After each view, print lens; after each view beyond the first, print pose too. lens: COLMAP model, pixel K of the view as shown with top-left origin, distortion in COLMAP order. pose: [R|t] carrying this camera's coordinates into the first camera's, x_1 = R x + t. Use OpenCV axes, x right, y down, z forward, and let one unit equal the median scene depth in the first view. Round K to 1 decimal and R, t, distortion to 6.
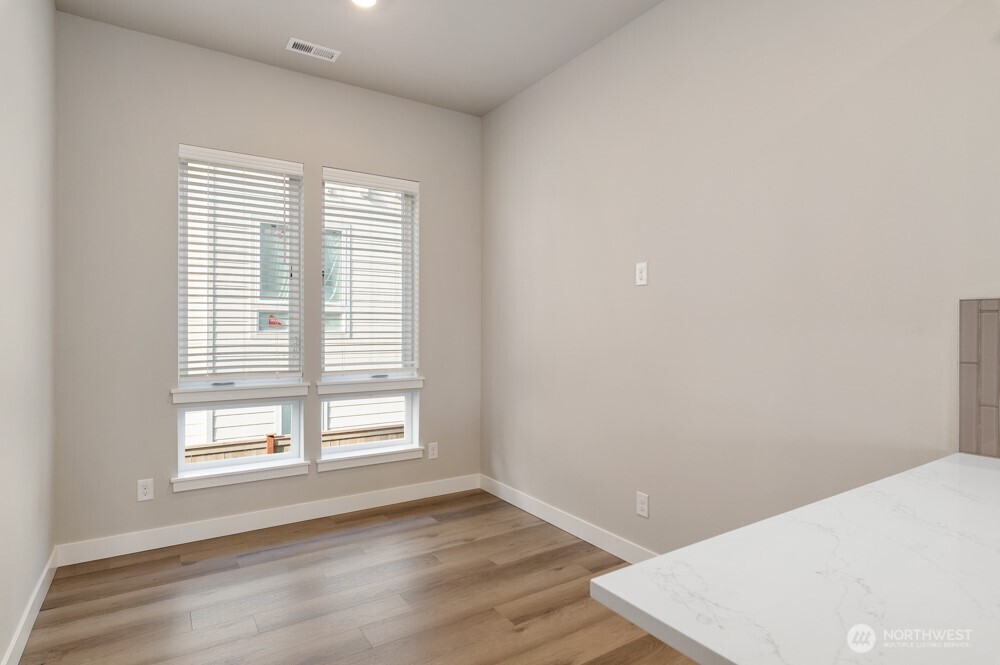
lens RADIAL K [[533.1, 0, 501.1], [0, 533.1, 334.6], [0, 0, 1]] dist [0.002950, 0.000721]
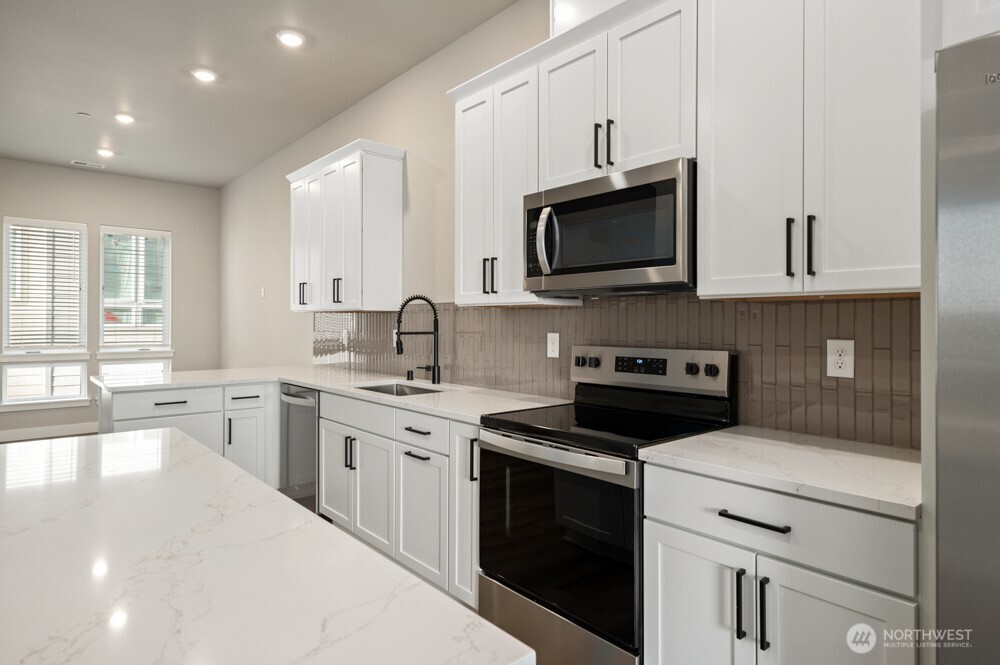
lens RADIAL K [[564.5, 0, 502.4], [0, 564.5, 325.8], [0, 0, 1]] dist [0.006819, 0.000613]
pose [[0.990591, -0.000778, 0.136852, 0.687981], [0.002085, 0.999954, -0.009408, 0.025705], [-0.136838, 0.009605, 0.990547, -0.962843]]
